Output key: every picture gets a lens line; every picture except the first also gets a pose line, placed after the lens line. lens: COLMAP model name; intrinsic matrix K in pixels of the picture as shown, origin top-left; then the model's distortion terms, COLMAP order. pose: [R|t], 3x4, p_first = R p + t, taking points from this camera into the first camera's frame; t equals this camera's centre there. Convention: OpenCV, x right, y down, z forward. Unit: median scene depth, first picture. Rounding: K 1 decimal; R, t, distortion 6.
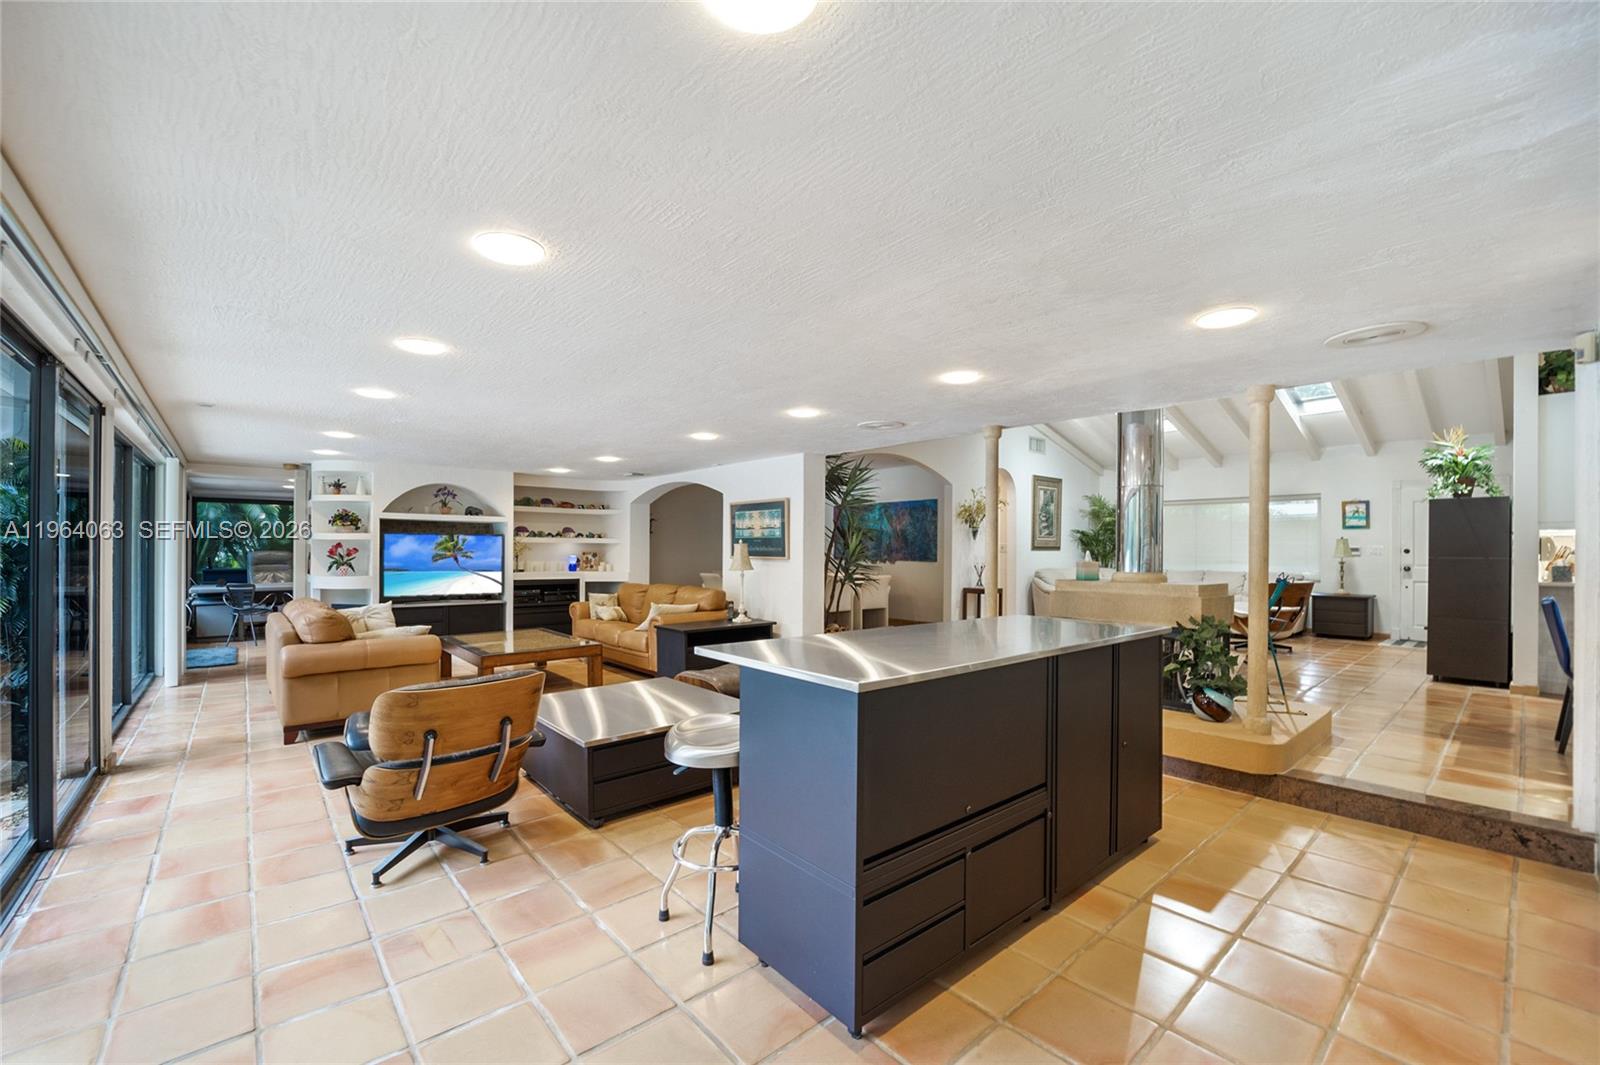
lens RADIAL K [[649.1, 0, 799.0], [0, 649.1, 543.7], [0, 0, 1]] dist [-0.020939, 0.000576]
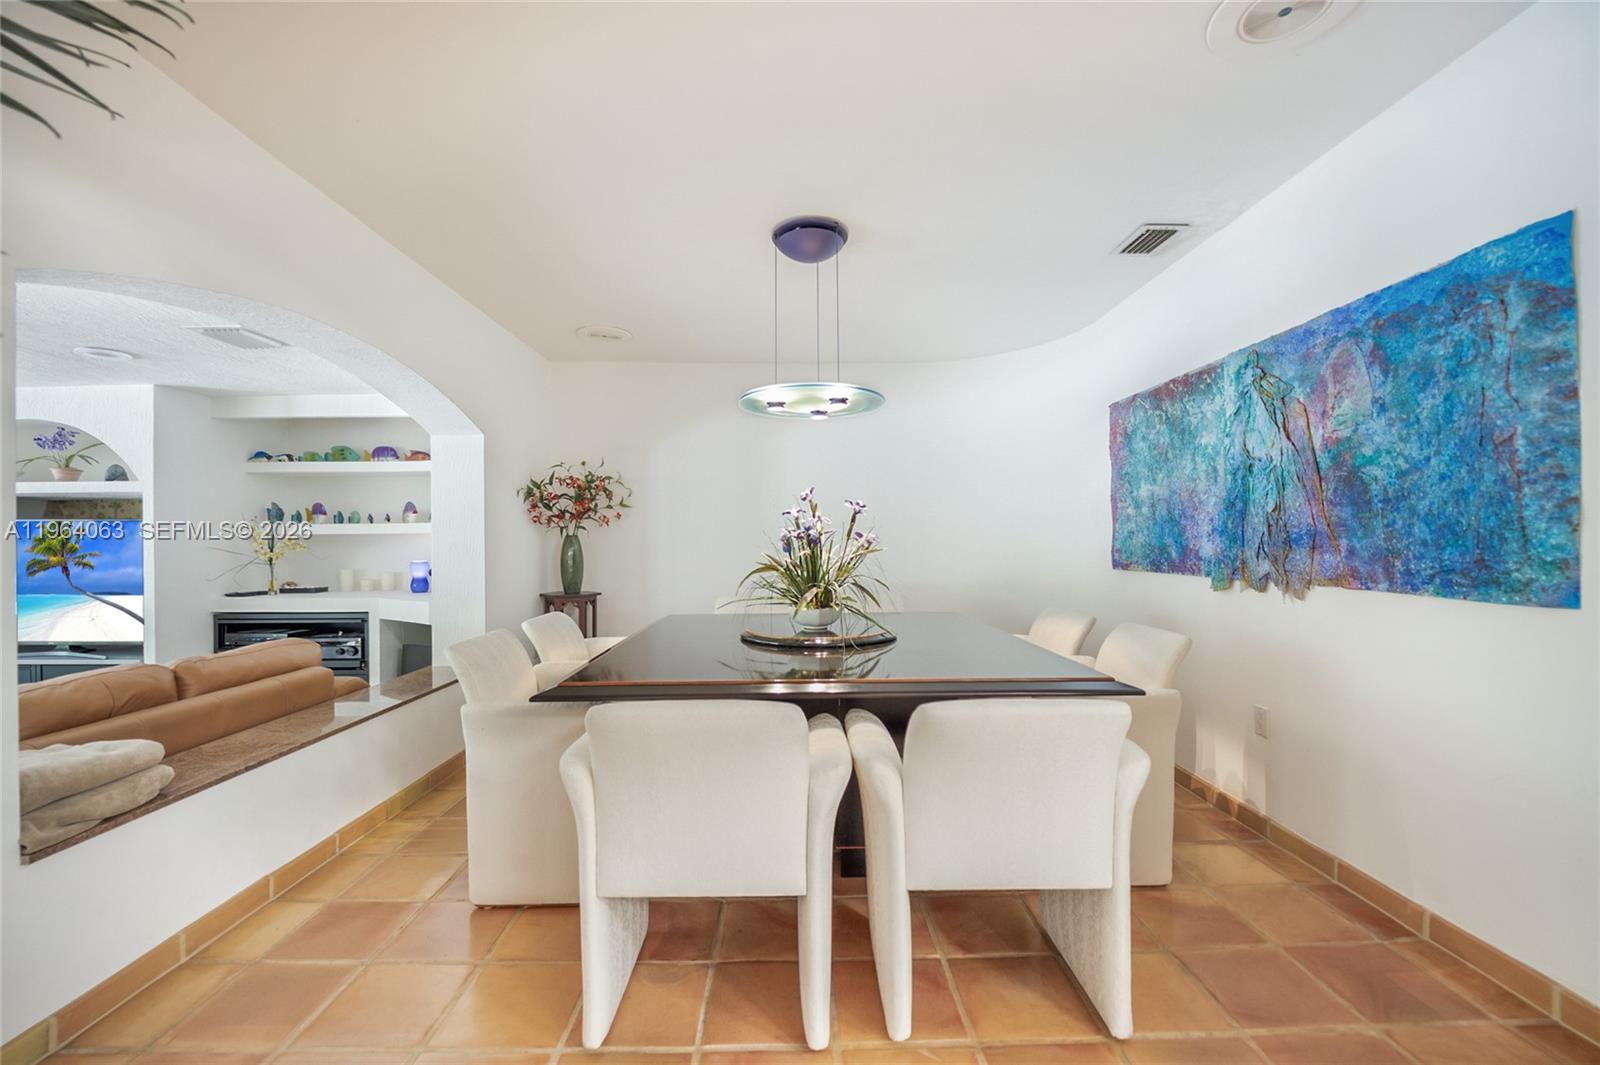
lens RADIAL K [[649.1, 0, 799.0], [0, 649.1, 543.7], [0, 0, 1]] dist [-0.020939, 0.000576]
pose [[0.766853, -0.009212, -0.641756, 0.236773], [0.017282, 0.999831, 0.006299, 0.011145], [0.641590, -0.015921, 0.766883, 1.088523]]
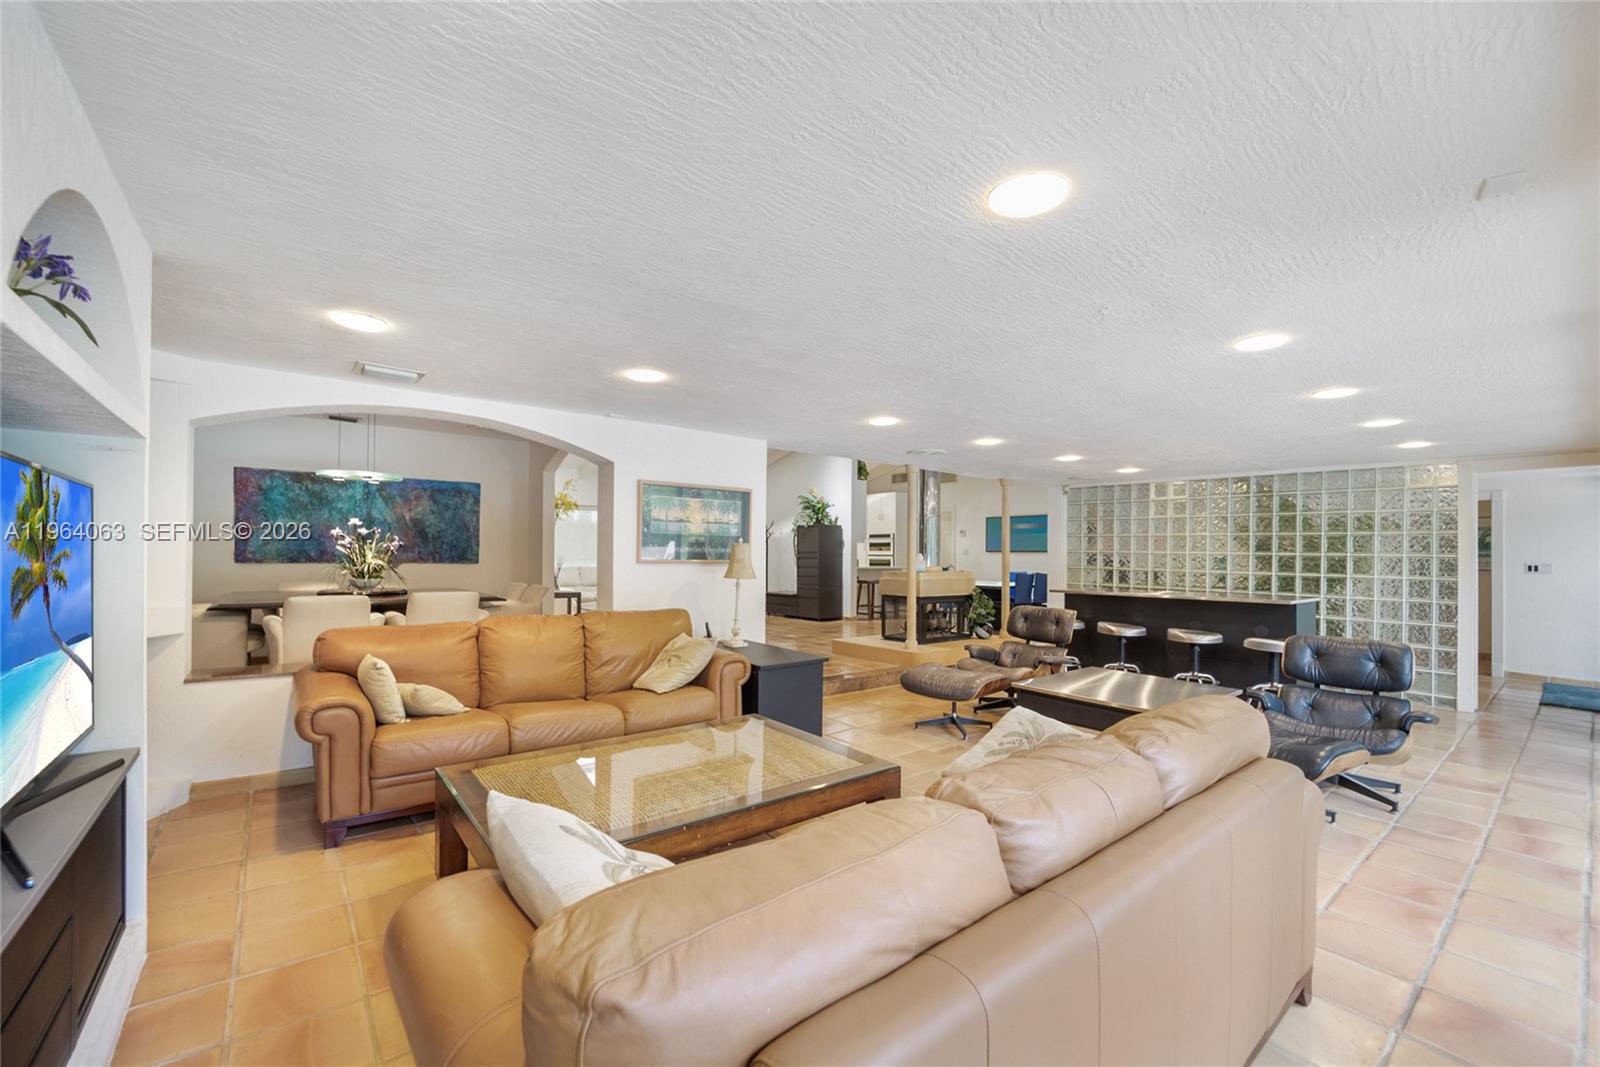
lens RADIAL K [[649.1, 0, 799.0], [0, 649.1, 544.7], [0, 0, 1]] dist [-0.020939, 0.000576]
pose [[0.047359, 0.008445, 0.998842, -0.777553], [-0.019627, 0.999779, -0.007522, 0.004975], [-0.998685, -0.019248, 0.047515, 0.826518]]
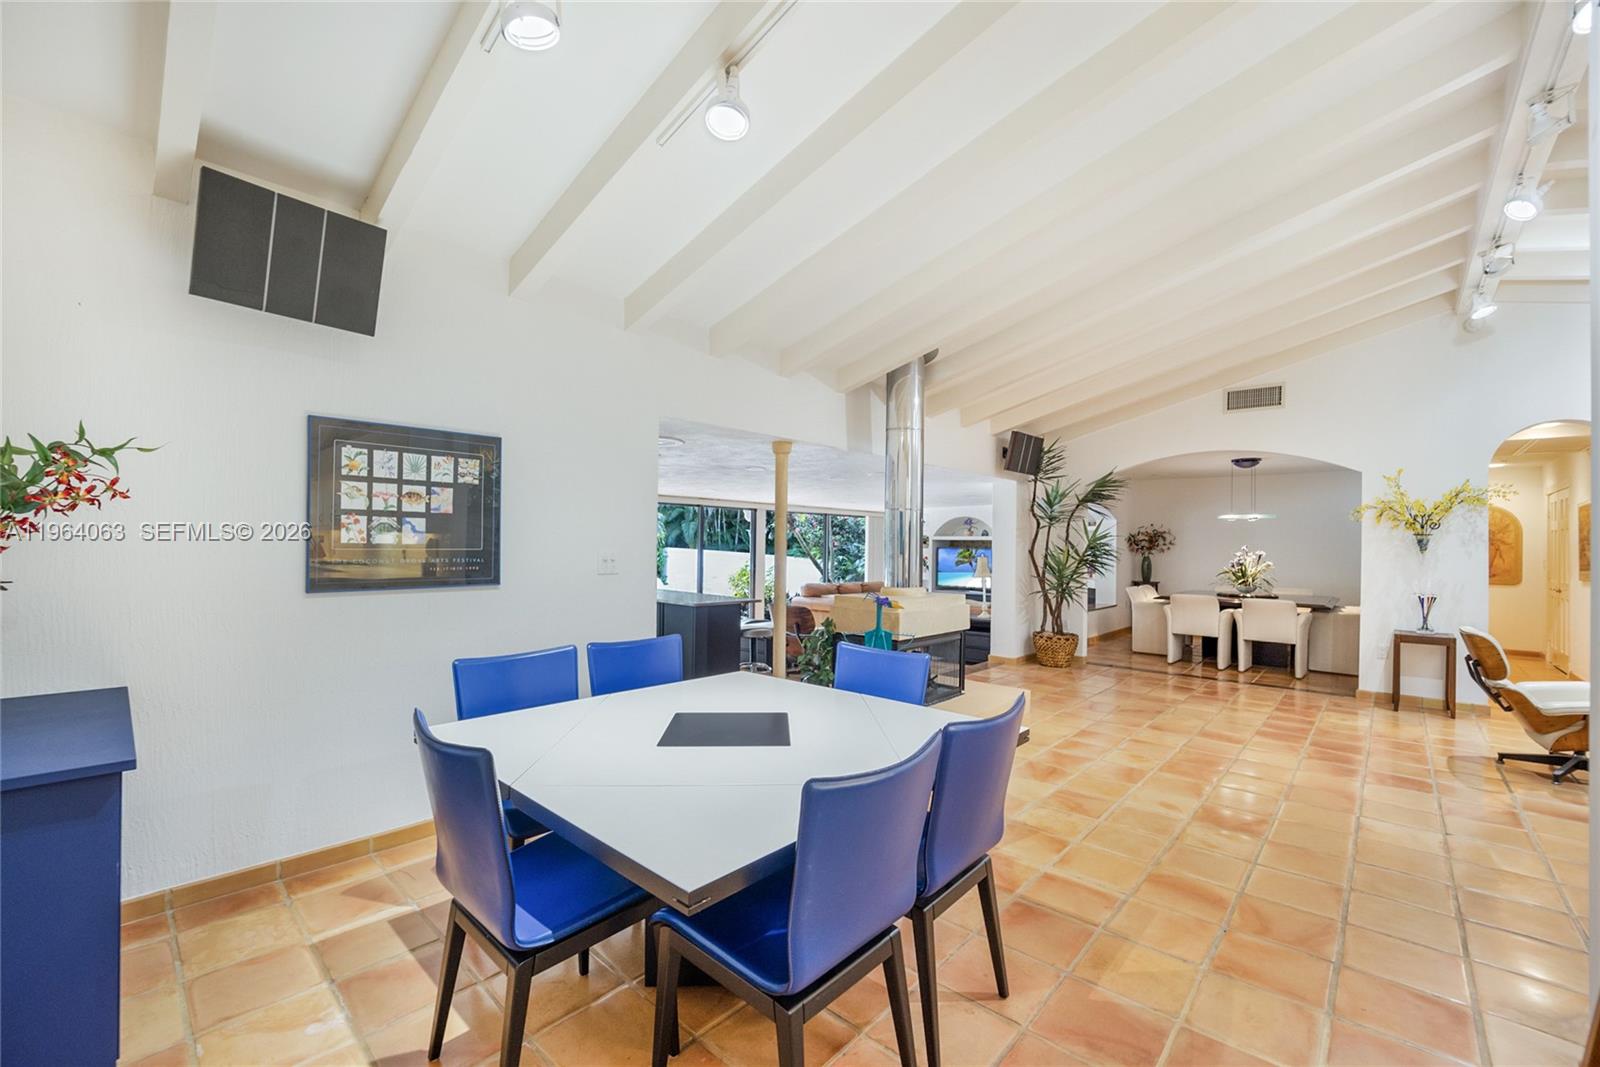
lens RADIAL K [[649.1, 0, 799.0], [0, 649.1, 544.7], [0, 0, 1]] dist [-0.020939, 0.000576]
pose [[0.111792, -0.006966, -0.993707, 1.063901], [-0.002169, 0.999971, -0.007254, -0.013072], [0.993729, 0.002966, 0.111774, 0.455295]]
